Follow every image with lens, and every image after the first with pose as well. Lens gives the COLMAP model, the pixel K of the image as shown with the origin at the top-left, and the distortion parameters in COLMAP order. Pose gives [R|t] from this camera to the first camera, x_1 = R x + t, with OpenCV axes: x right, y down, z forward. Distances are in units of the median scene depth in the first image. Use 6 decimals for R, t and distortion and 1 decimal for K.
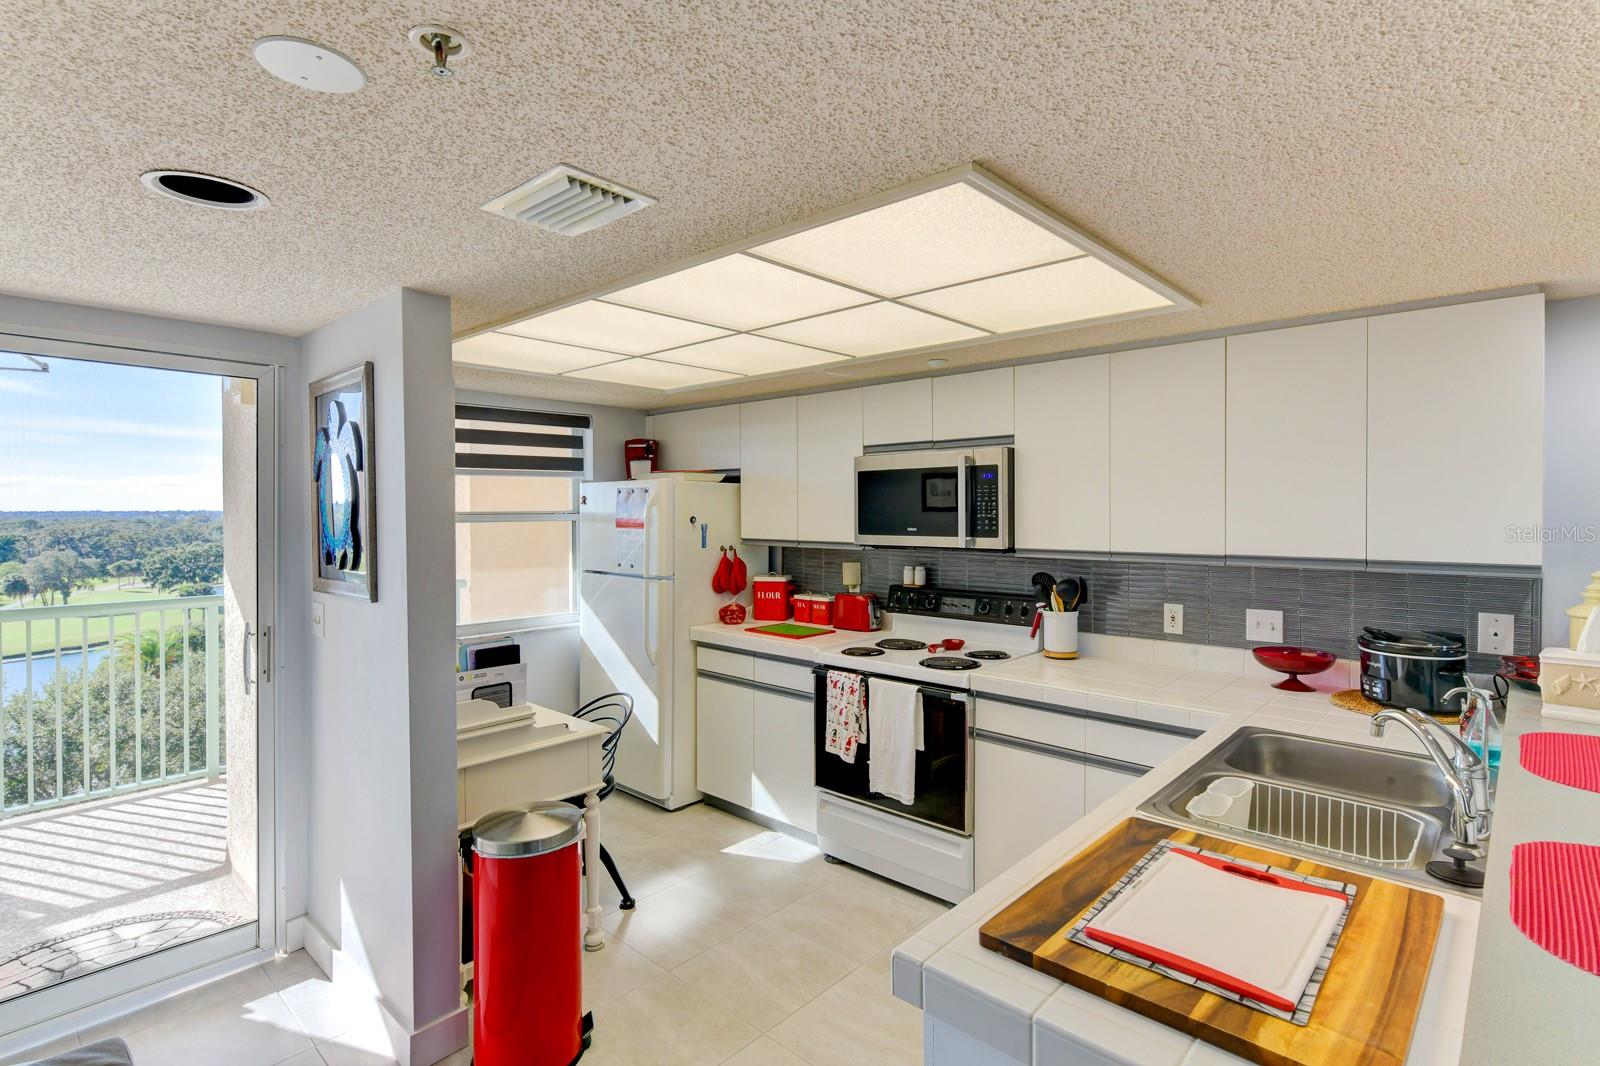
lens RADIAL K [[787.7, 0, 798.2], [0, 787.7, 515.7], [0, 0, 1]] dist [0.001736, 0.001298]
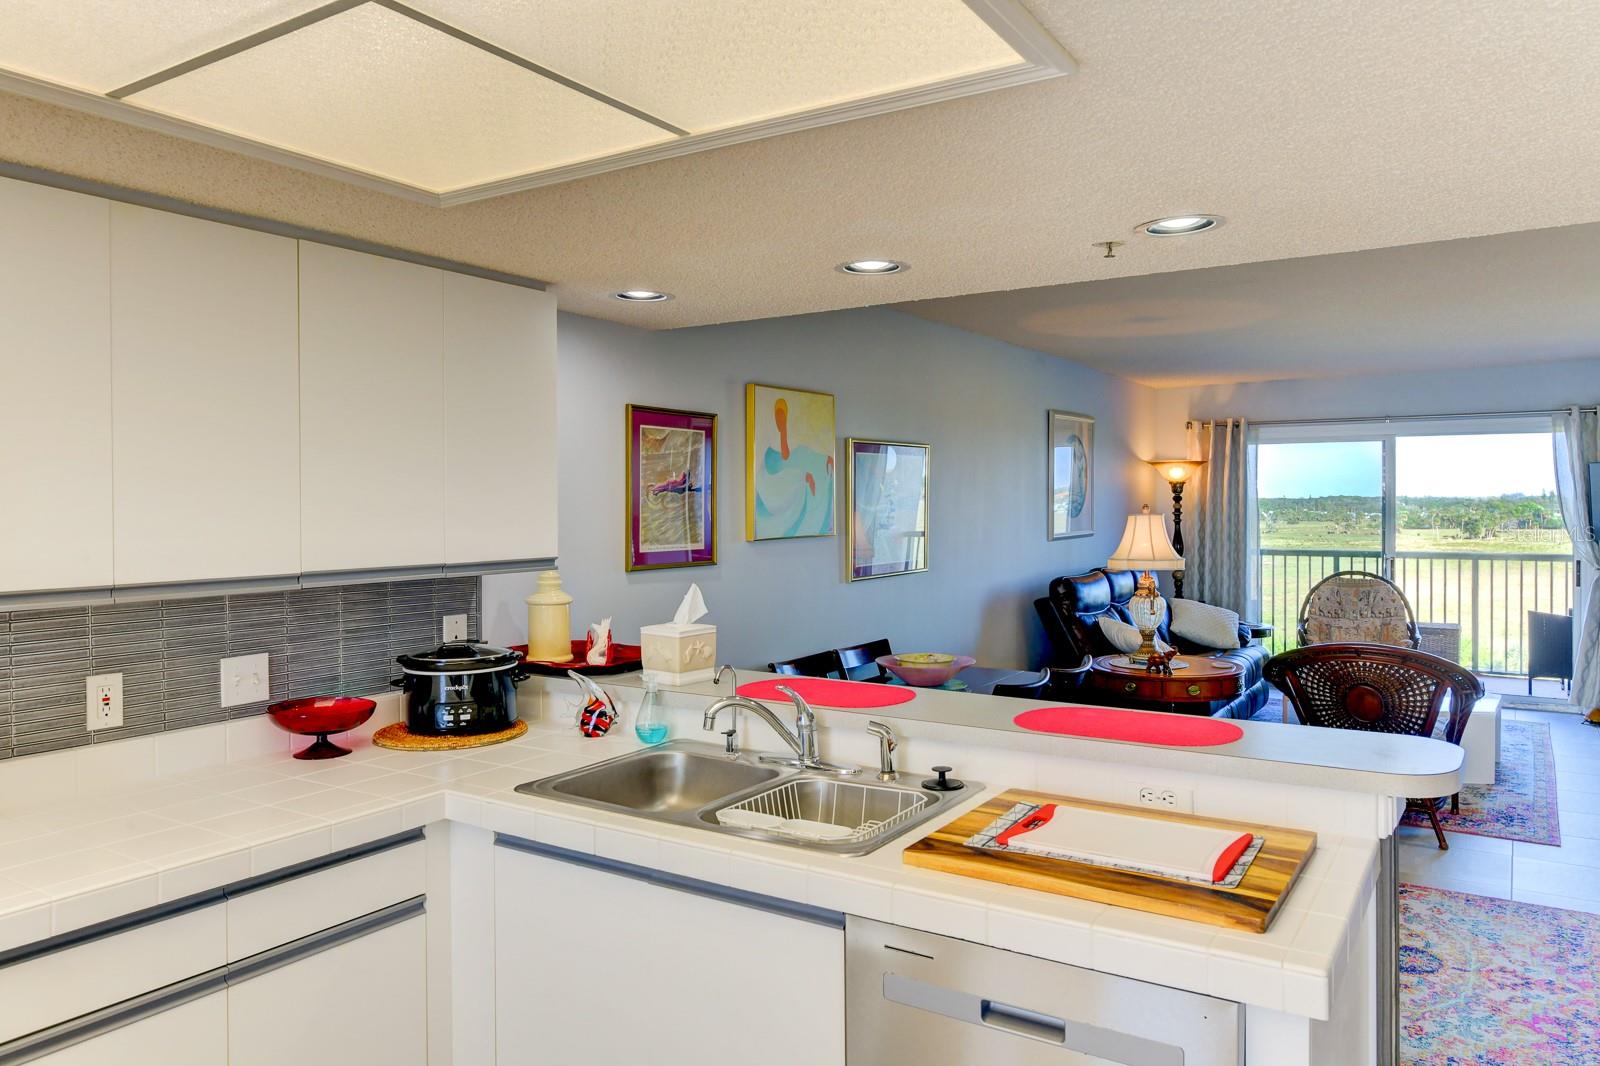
lens RADIAL K [[1110.3, 0, 792.1], [0, 1110.3, 522.3], [0, 0, 1]] dist [-0.000671, -0.002217]
pose [[-0.177471, -0.012913, 0.984041, -0.312053], [0.013855, 0.999782, 0.015618, -0.000306], [-0.984029, 0.016406, -0.177253, 0.551315]]
